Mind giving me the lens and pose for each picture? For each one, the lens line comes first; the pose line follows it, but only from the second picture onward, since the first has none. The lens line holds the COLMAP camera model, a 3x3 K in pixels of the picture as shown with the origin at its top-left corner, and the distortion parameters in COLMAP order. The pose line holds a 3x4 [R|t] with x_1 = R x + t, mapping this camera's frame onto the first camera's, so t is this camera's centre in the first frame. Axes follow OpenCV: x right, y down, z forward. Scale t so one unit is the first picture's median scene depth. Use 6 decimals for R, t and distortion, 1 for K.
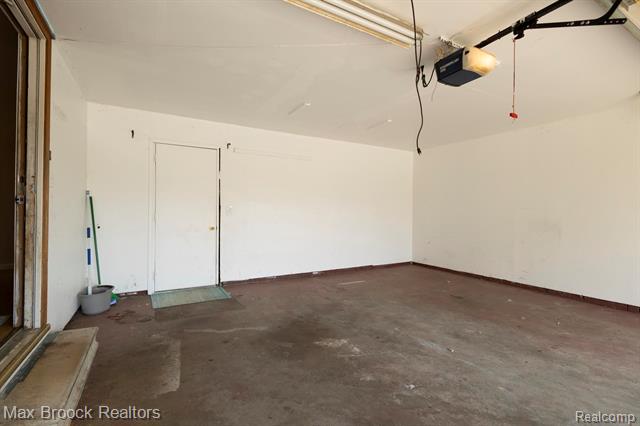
lens RADIAL K [[296.3, 0, 316.2], [0, 296.3, 212.2], [0, 0, 1]] dist [0.004807, -0.000409]
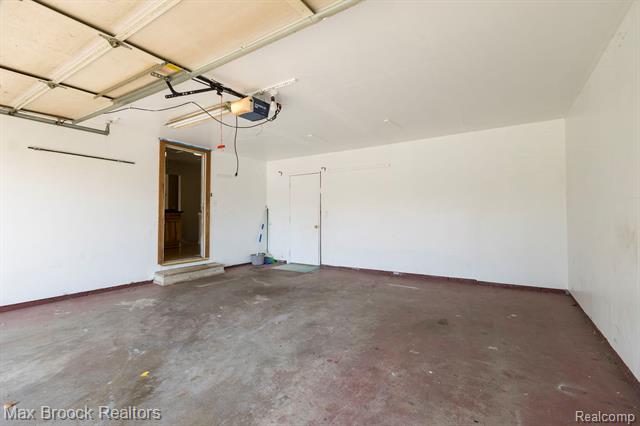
lens RADIAL K [[296.3, 0, 316.2], [0, 296.3, 212.2], [0, 0, 1]] dist [0.004807, -0.000409]
pose [[0.447036, -0.023429, -0.894209, 1.482484], [0.003747, 0.999697, -0.024319, 0.027099], [0.894508, 0.007521, 0.446989, 0.520697]]
